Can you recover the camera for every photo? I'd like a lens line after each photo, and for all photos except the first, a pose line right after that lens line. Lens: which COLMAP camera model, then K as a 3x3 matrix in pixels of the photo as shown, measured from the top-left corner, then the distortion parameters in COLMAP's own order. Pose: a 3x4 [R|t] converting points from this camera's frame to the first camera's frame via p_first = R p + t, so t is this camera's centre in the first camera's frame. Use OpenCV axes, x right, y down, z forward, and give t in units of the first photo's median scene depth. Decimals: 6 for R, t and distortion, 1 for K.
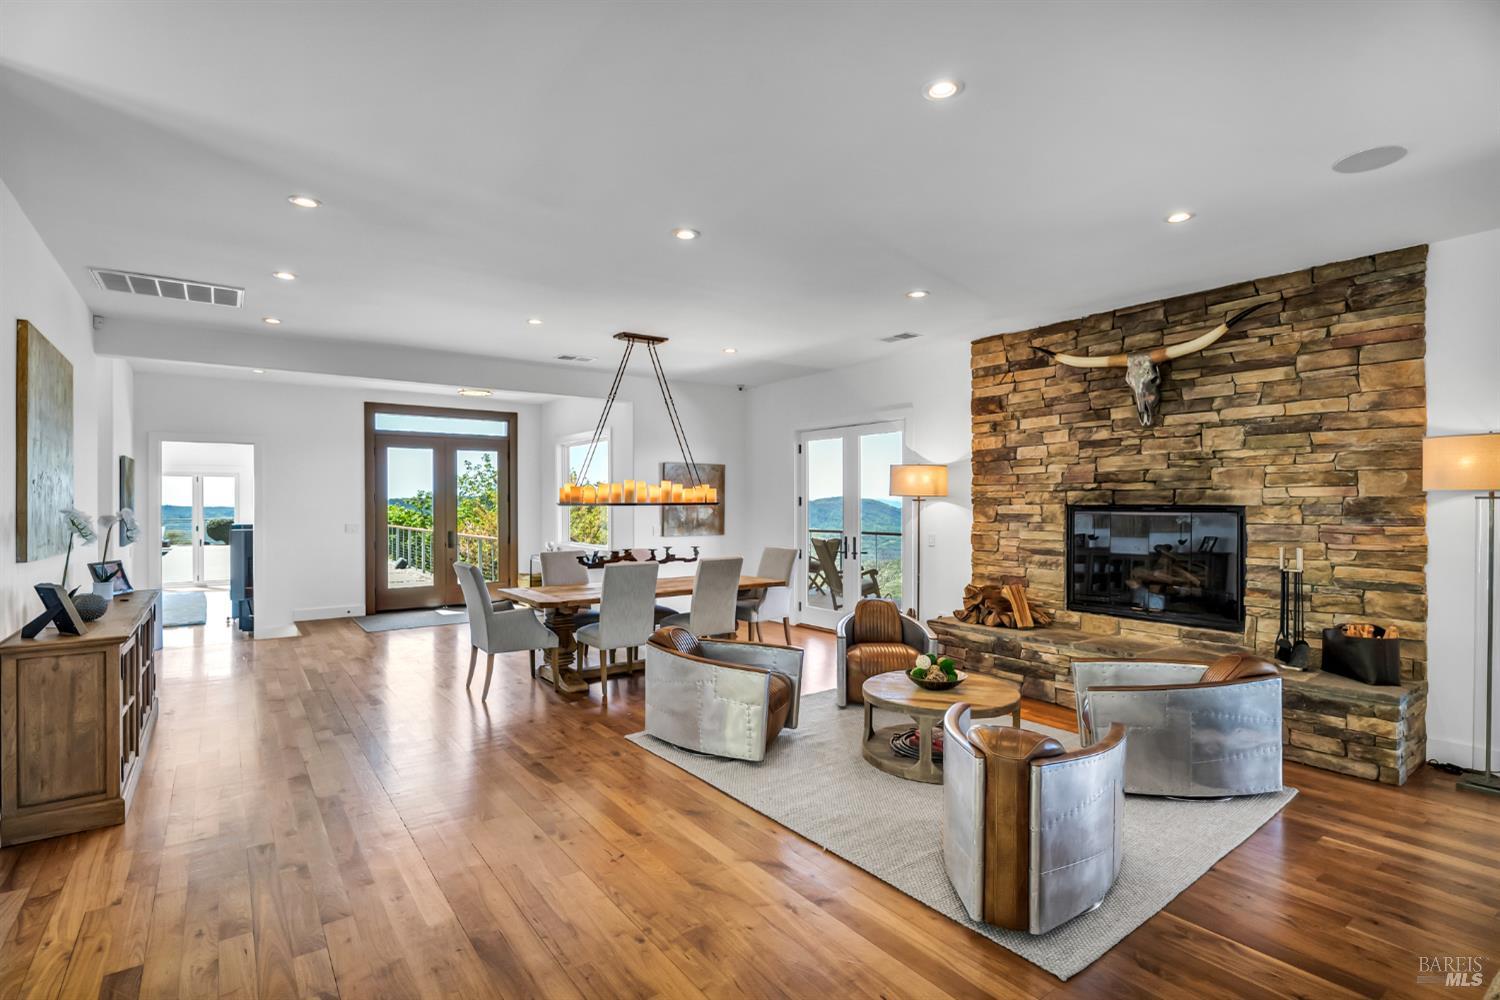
lens RADIAL K [[740.0, 0, 808.1], [0, 740.0, 503.8], [0, 0, 1]] dist [-0.009123, 0.001070]
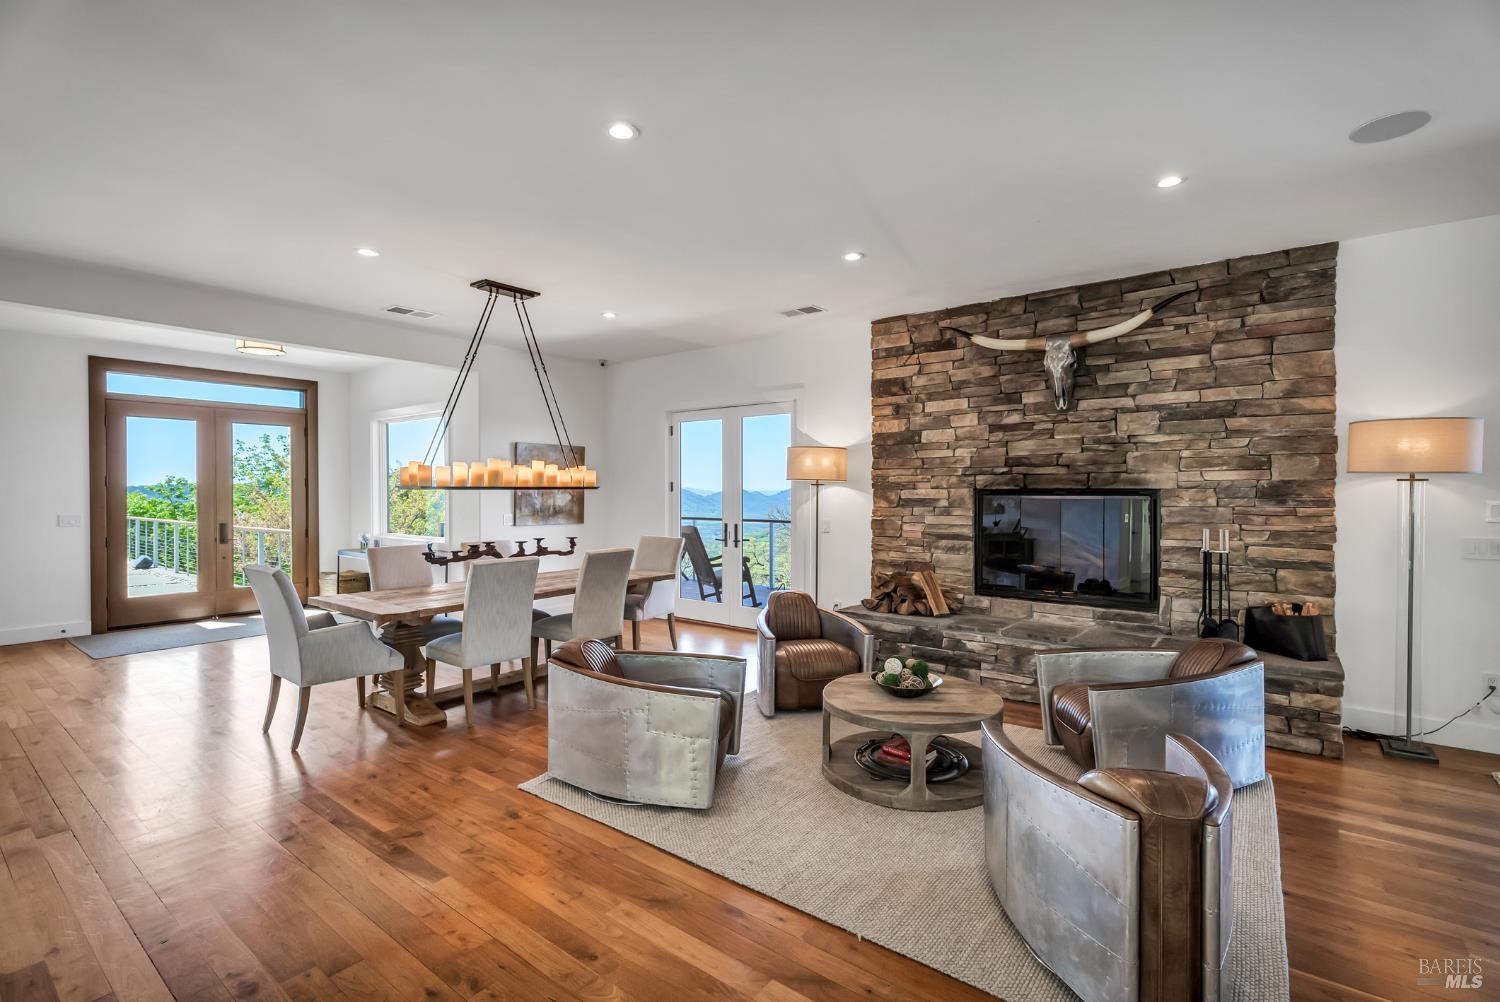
lens RADIAL K [[677.7, 0, 806.1], [0, 677.7, 495.1], [0, 0, 1]] dist [0.006870, -0.002445]
pose [[0.963093, -0.001446, 0.269165, -0.126073], [0.000291, 0.999991, 0.004333, 0.006207], [-0.269169, -0.004095, 0.963084, 0.200782]]
